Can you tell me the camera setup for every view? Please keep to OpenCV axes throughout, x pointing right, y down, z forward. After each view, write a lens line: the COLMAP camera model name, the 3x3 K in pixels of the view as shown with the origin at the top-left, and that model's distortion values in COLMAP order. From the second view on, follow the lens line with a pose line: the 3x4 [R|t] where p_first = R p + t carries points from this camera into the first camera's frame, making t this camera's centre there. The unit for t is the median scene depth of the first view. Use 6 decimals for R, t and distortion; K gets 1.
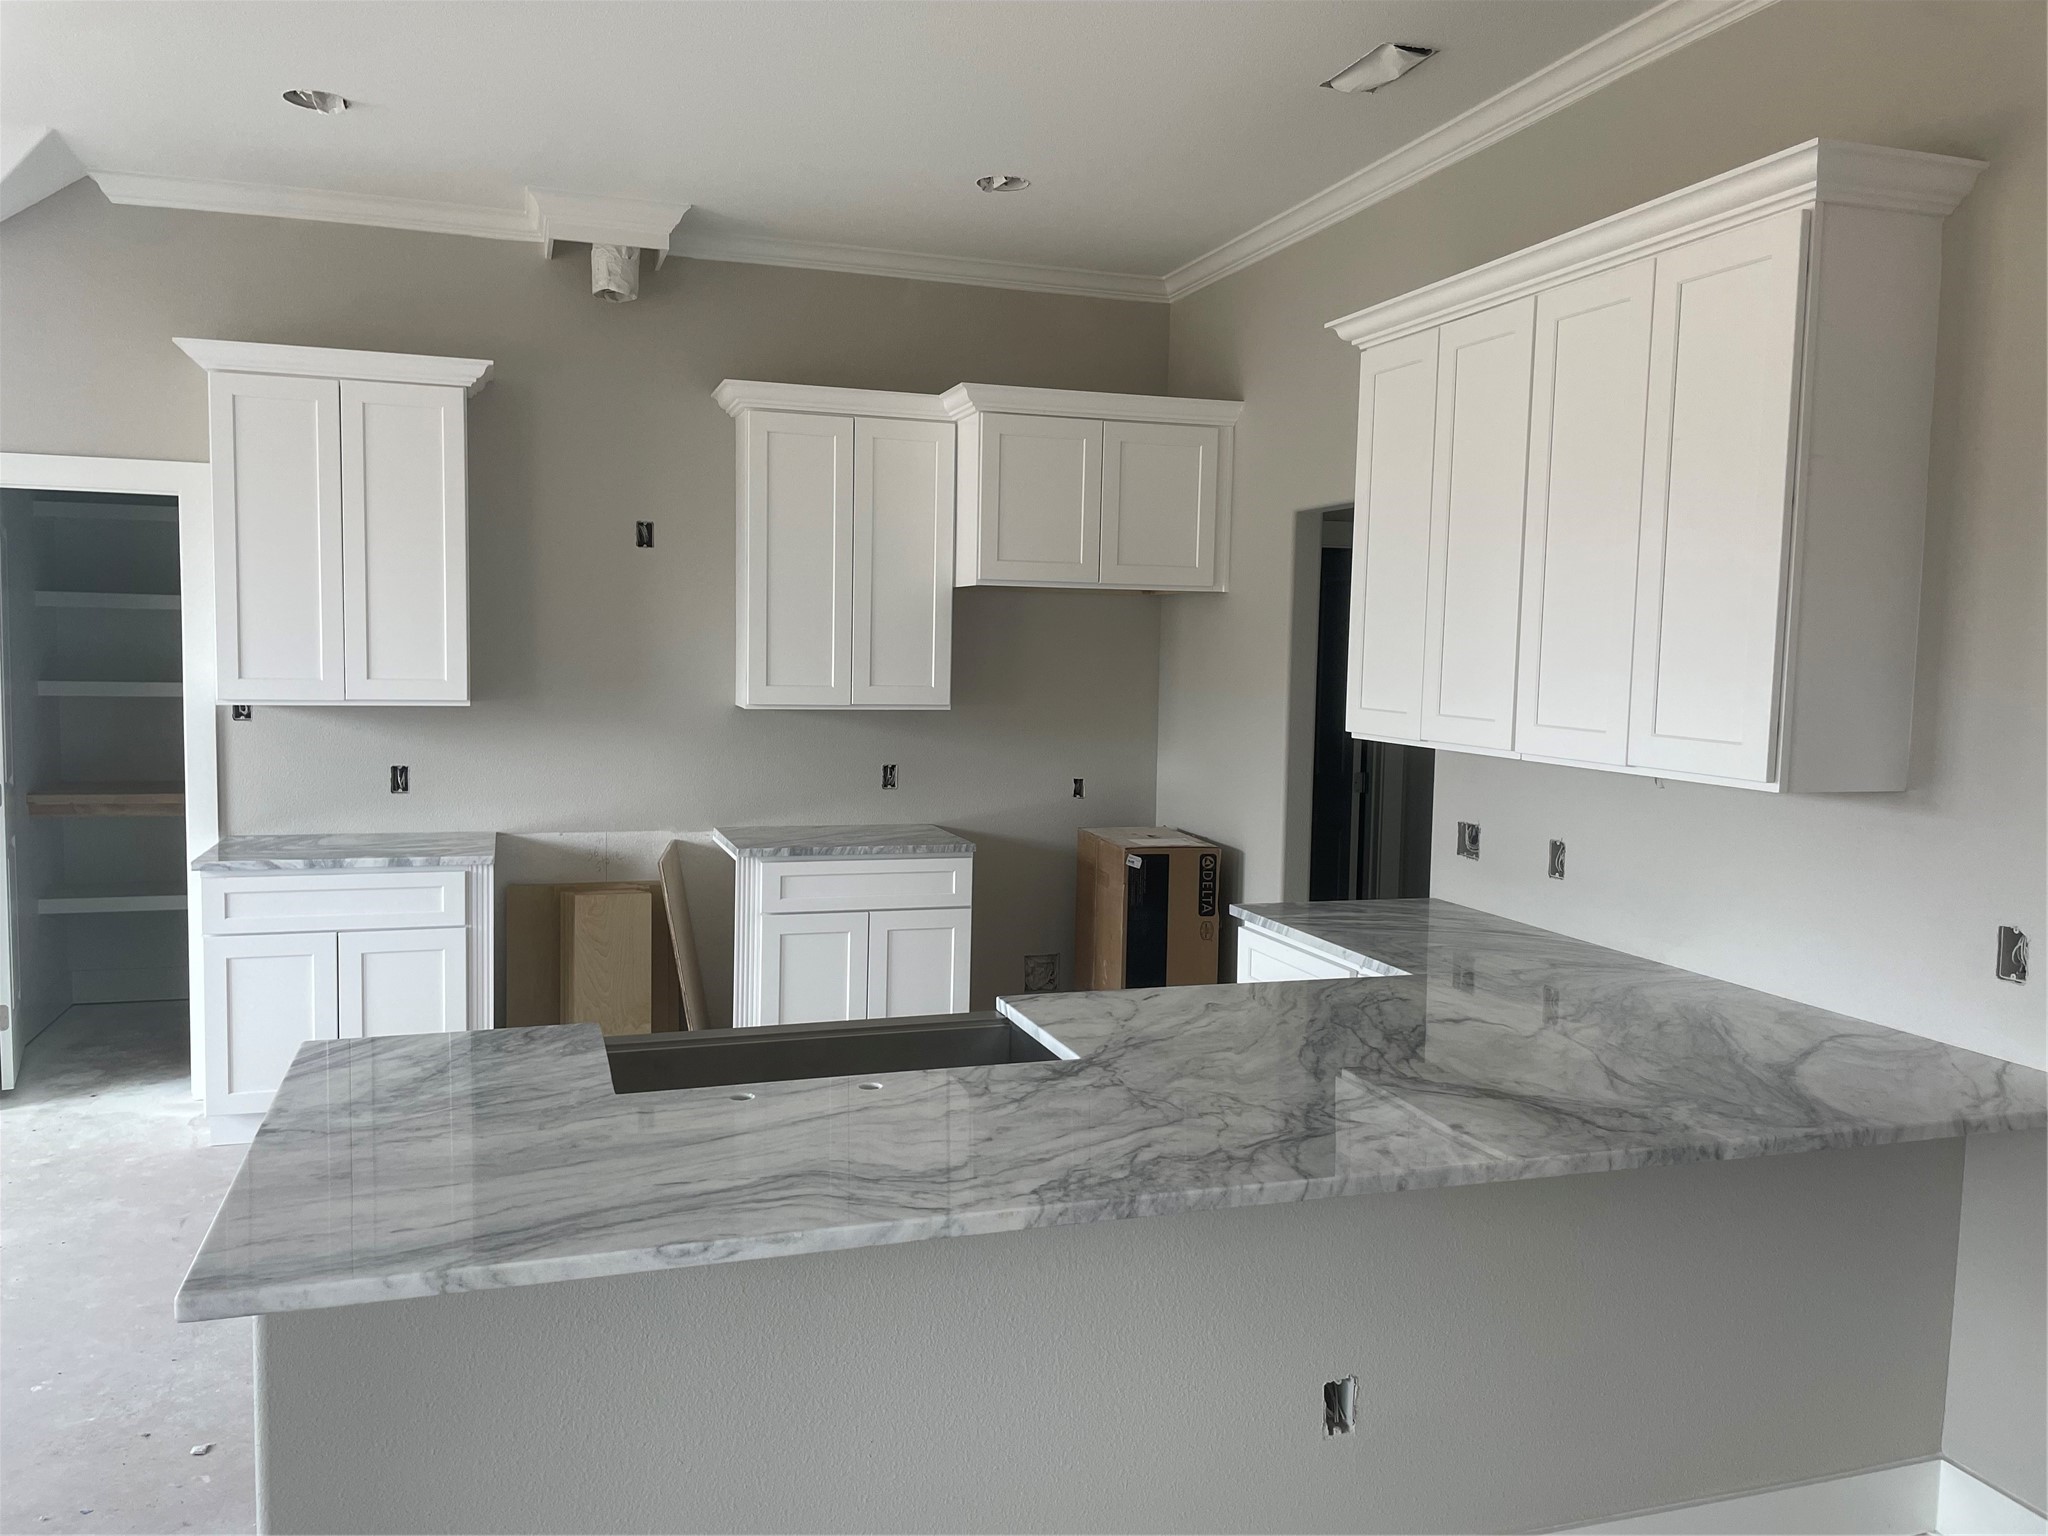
lens RADIAL K [[1570.9, 0, 1028.8], [0, 1570.9, 762.2], [0, 0, 1]] dist [0.000936, -0.006899]
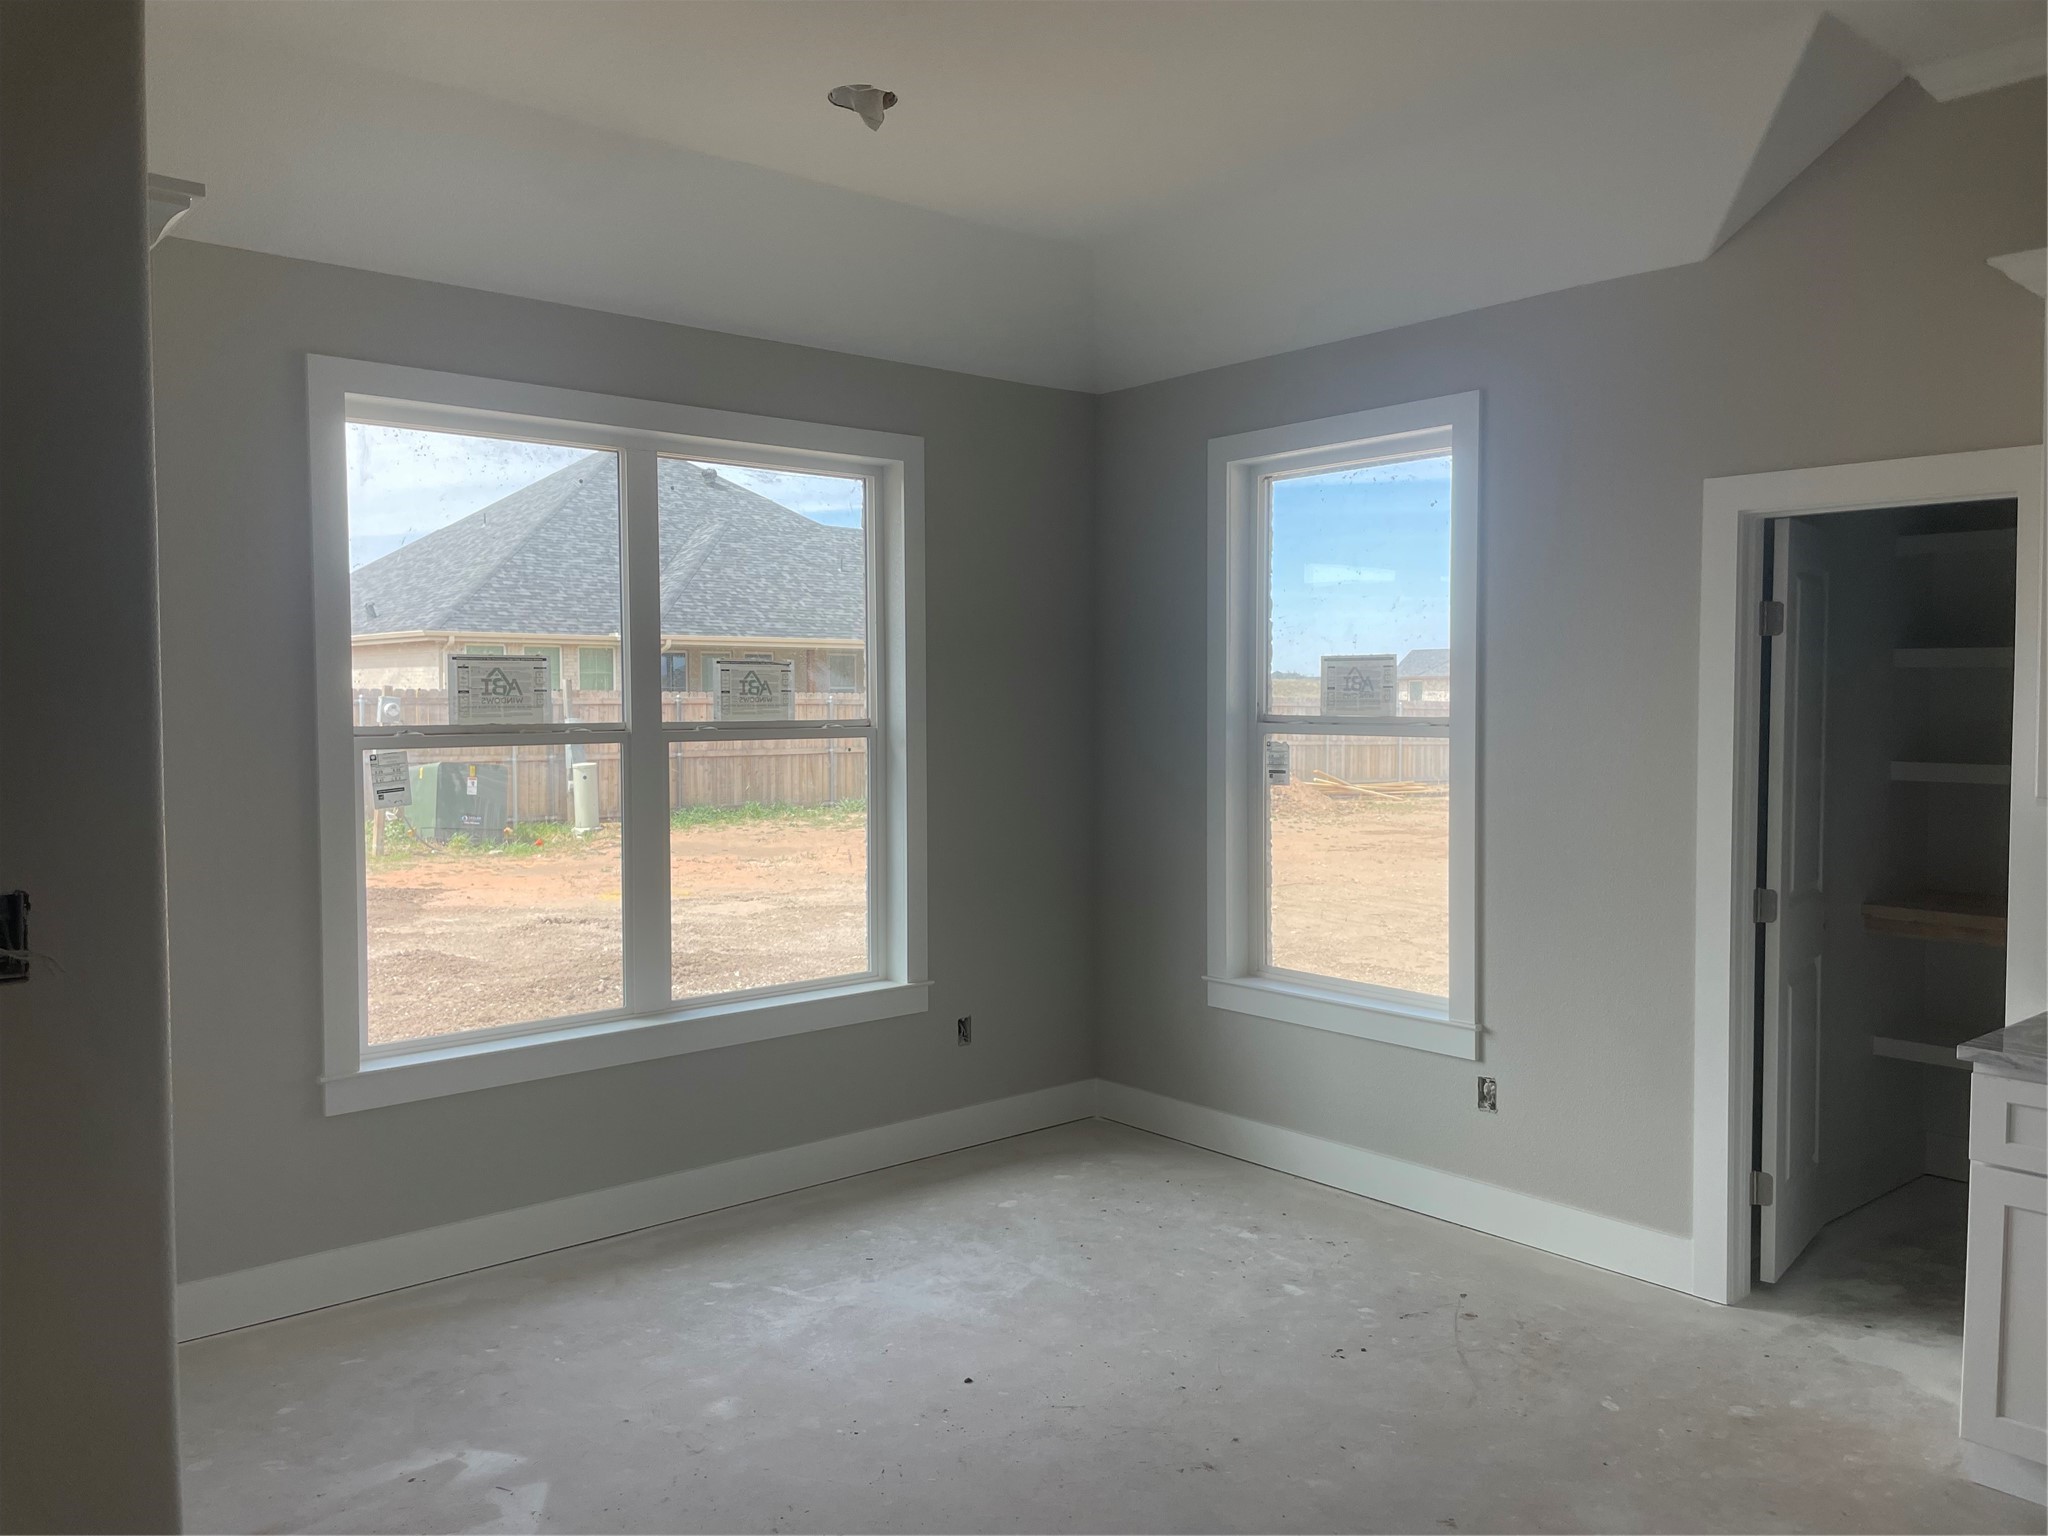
lens RADIAL K [[1570.9, 0, 1028.8], [0, 1570.9, 762.2], [0, 0, 1]] dist [0.000936, -0.006899]
pose [[0.373628, 0.015288, -0.927453, -0.067087], [-0.061046, 0.998102, -0.008140, -0.022334], [0.925568, 0.059659, 0.373852, 0.357990]]
